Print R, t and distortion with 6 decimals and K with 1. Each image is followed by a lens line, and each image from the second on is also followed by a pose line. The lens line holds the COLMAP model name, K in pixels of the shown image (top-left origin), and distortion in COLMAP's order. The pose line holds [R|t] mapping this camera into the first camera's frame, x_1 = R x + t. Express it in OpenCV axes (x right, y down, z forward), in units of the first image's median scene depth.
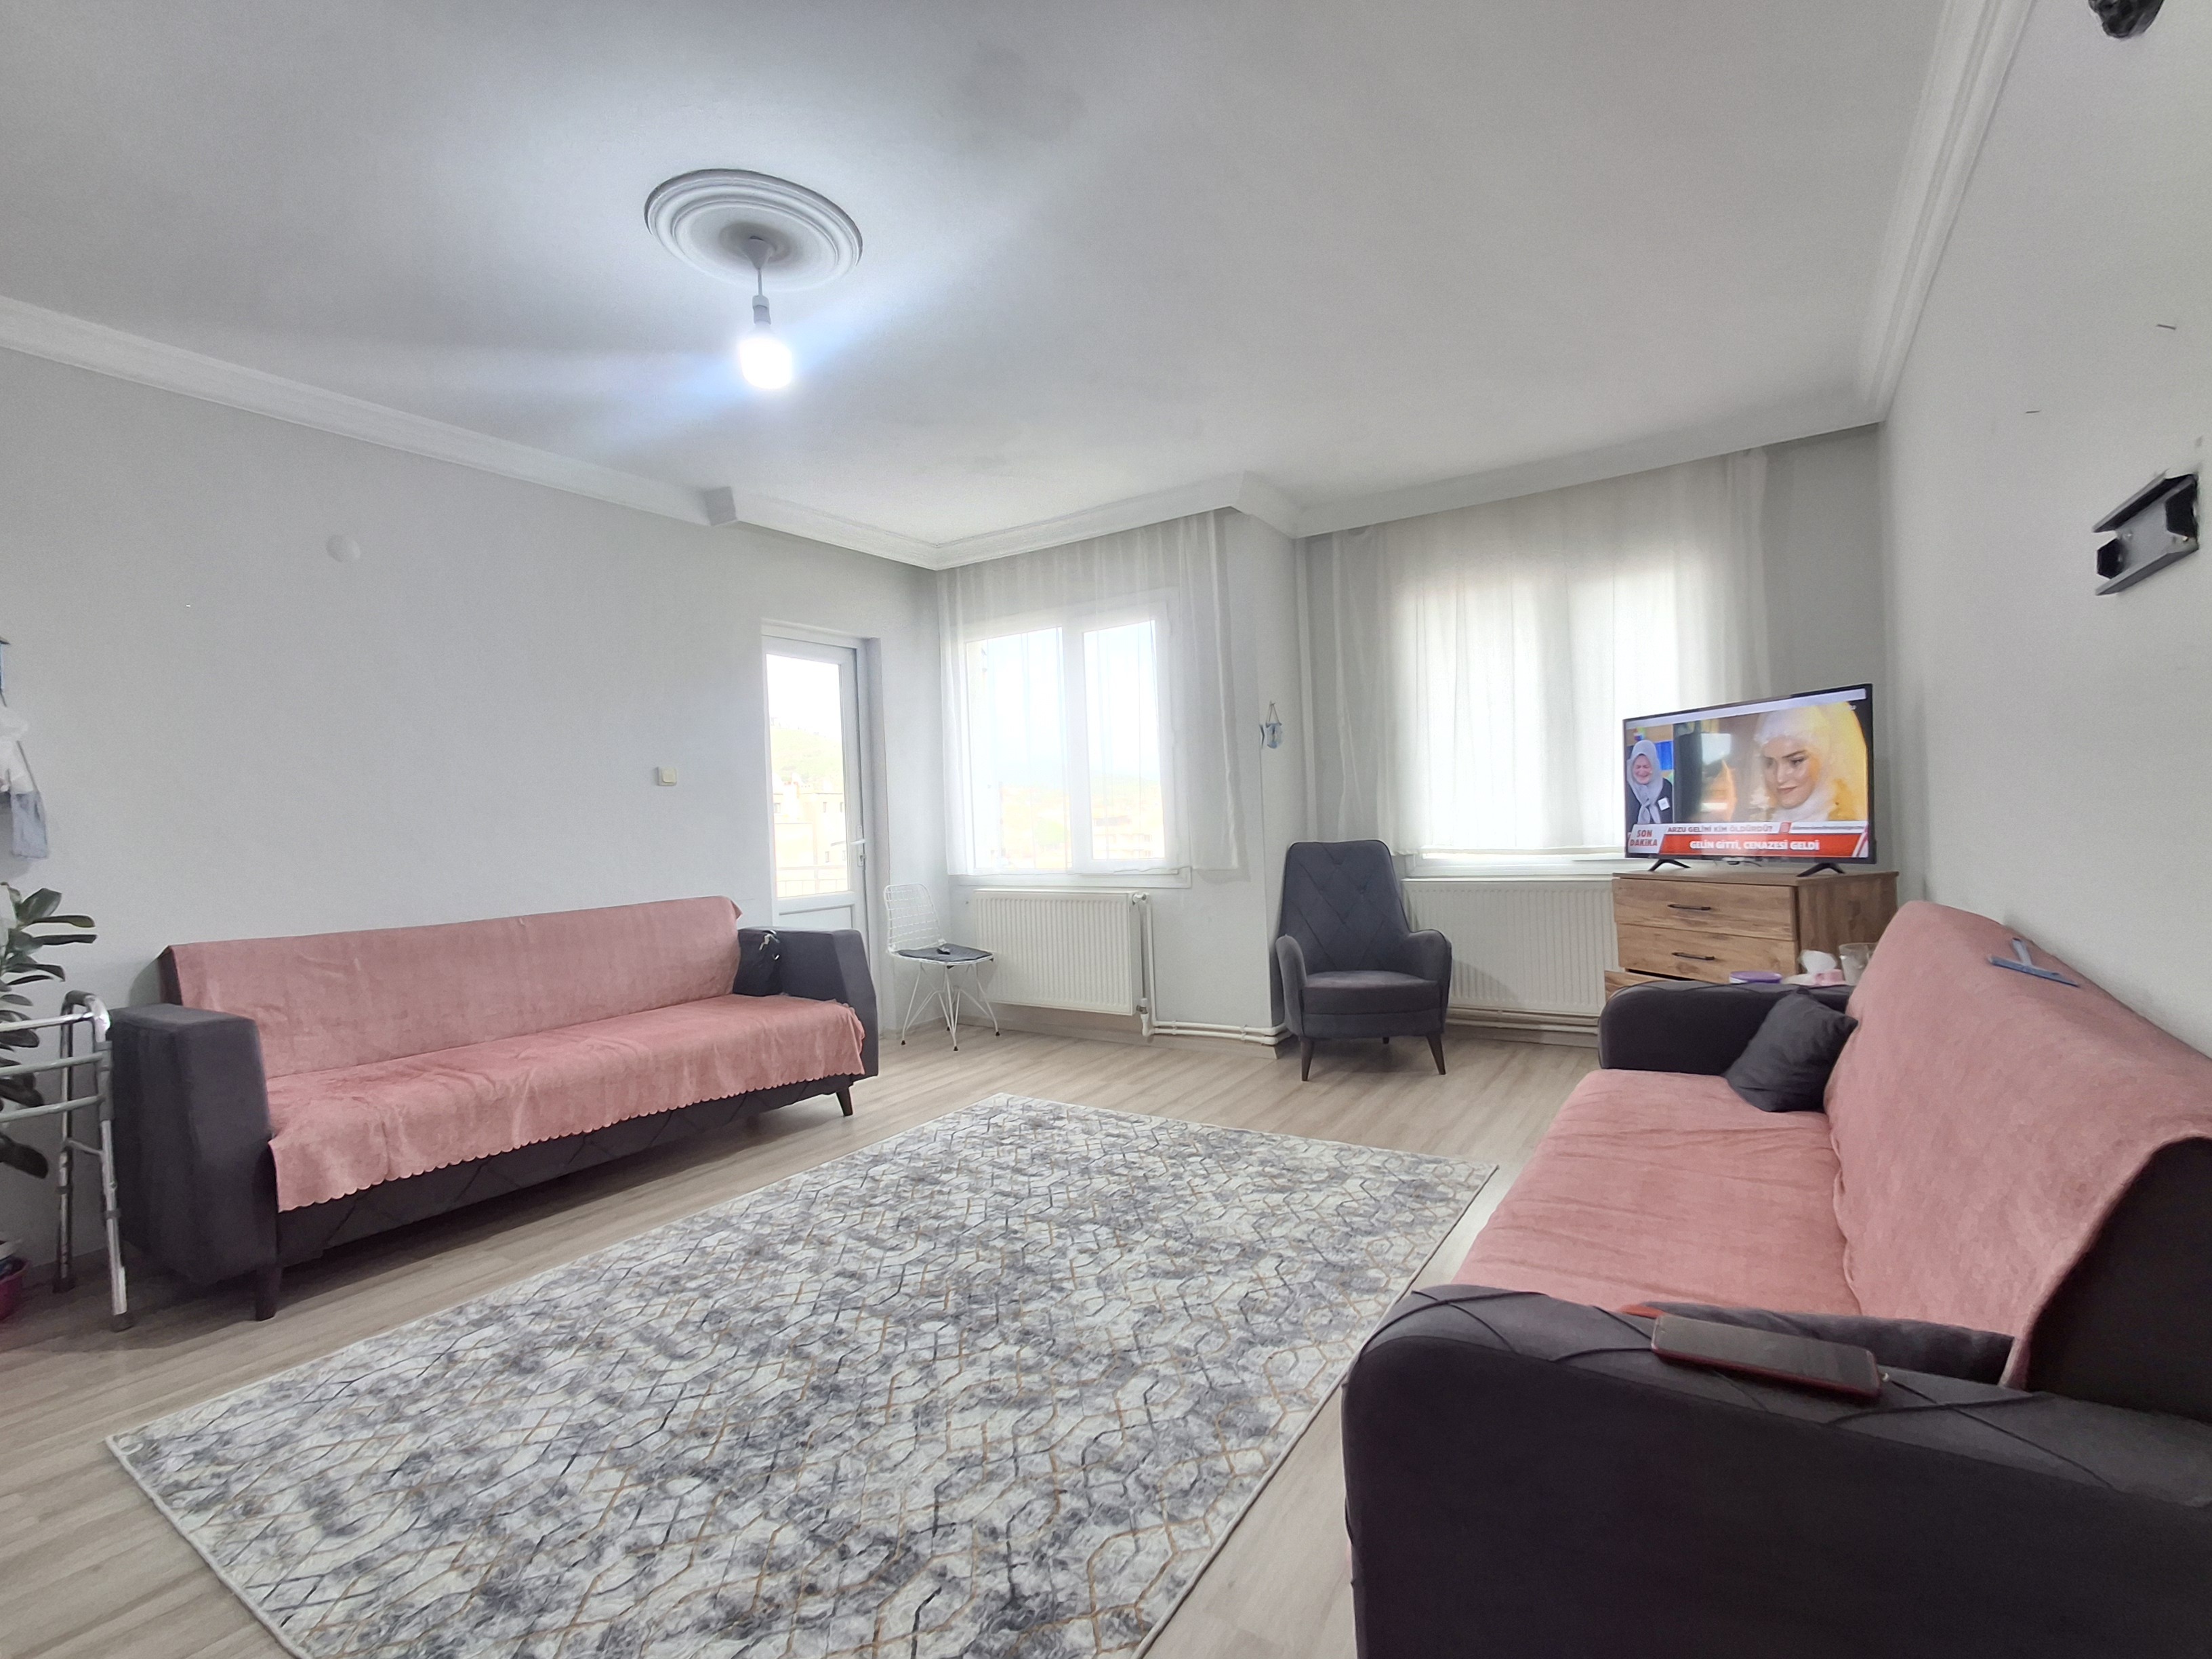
lens RADIAL K [[1003.7, 0, 1118.7], [0, 1003.7, 839.0], [0, 0, 1]] dist [0.008260, -0.004246]
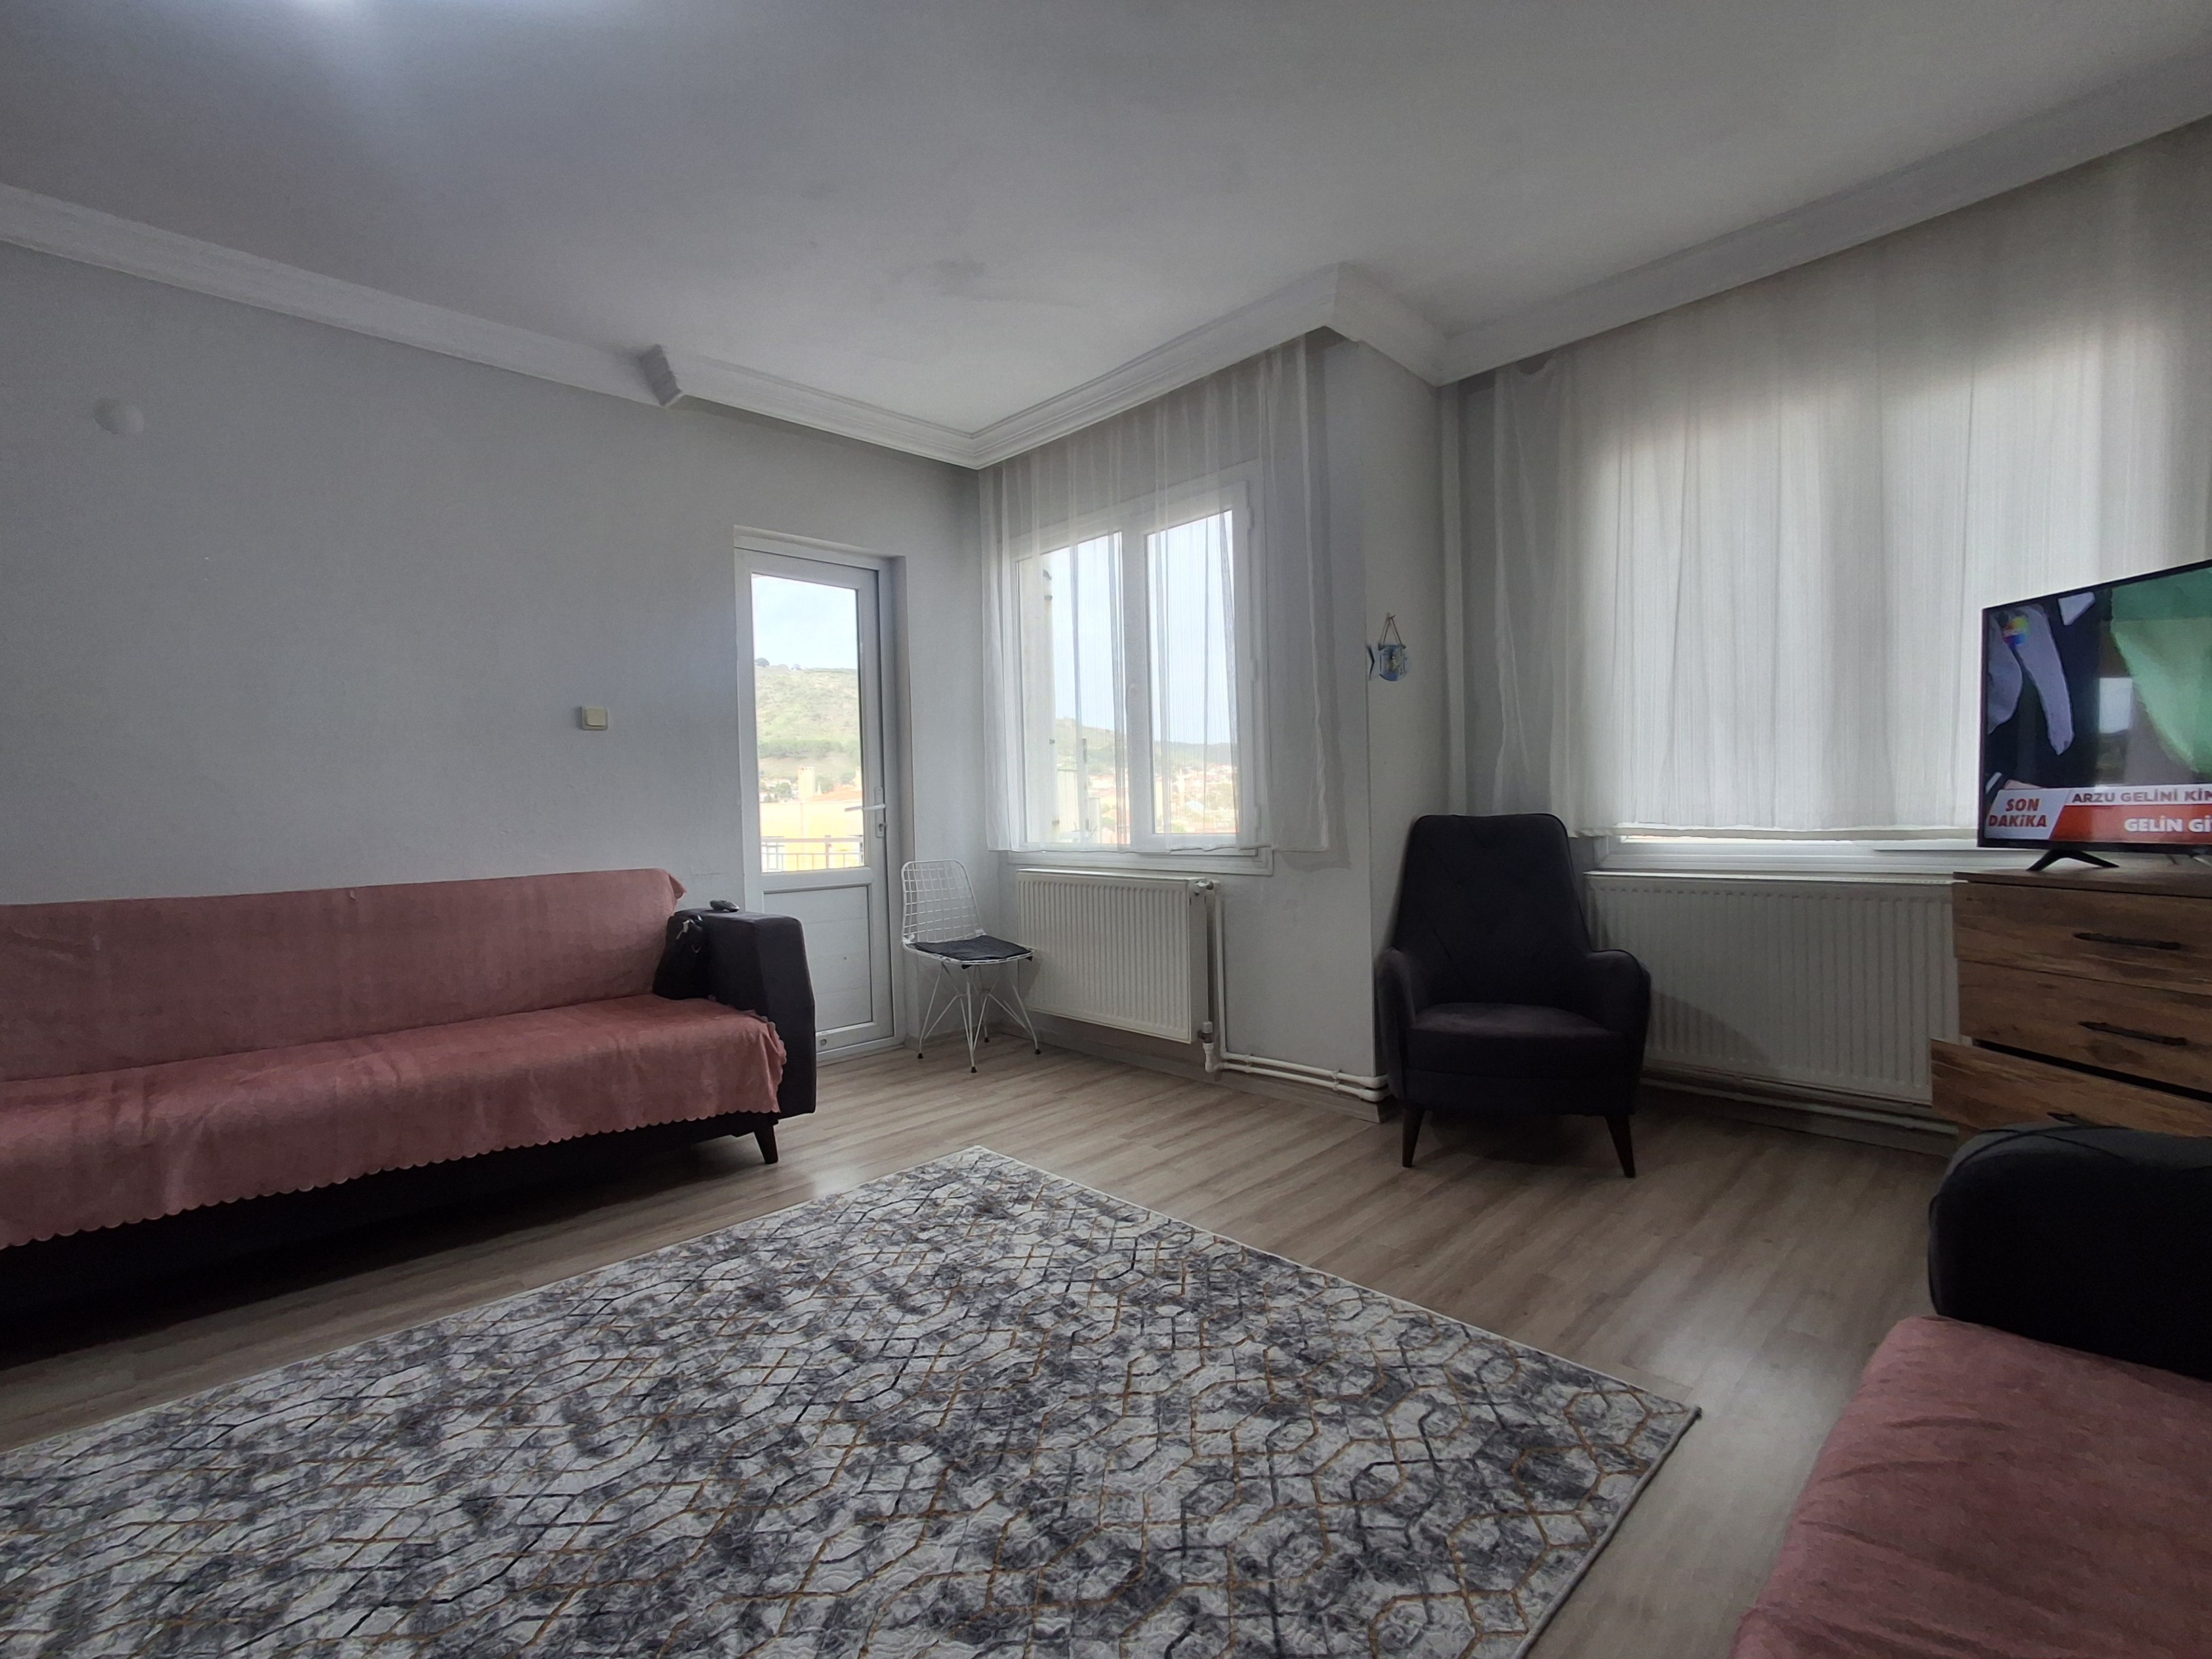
lens RADIAL K [[1003.7, 0, 1110.5], [0, 1003.7, 844.3], [0, 0, 1]] dist [0.008260, -0.004246]
pose [[0.975436, 0.022300, -0.219153, 0.175511], [-0.016816, 0.999498, 0.026858, 0.012555], [0.219642, -0.022513, 0.975321, 0.397847]]
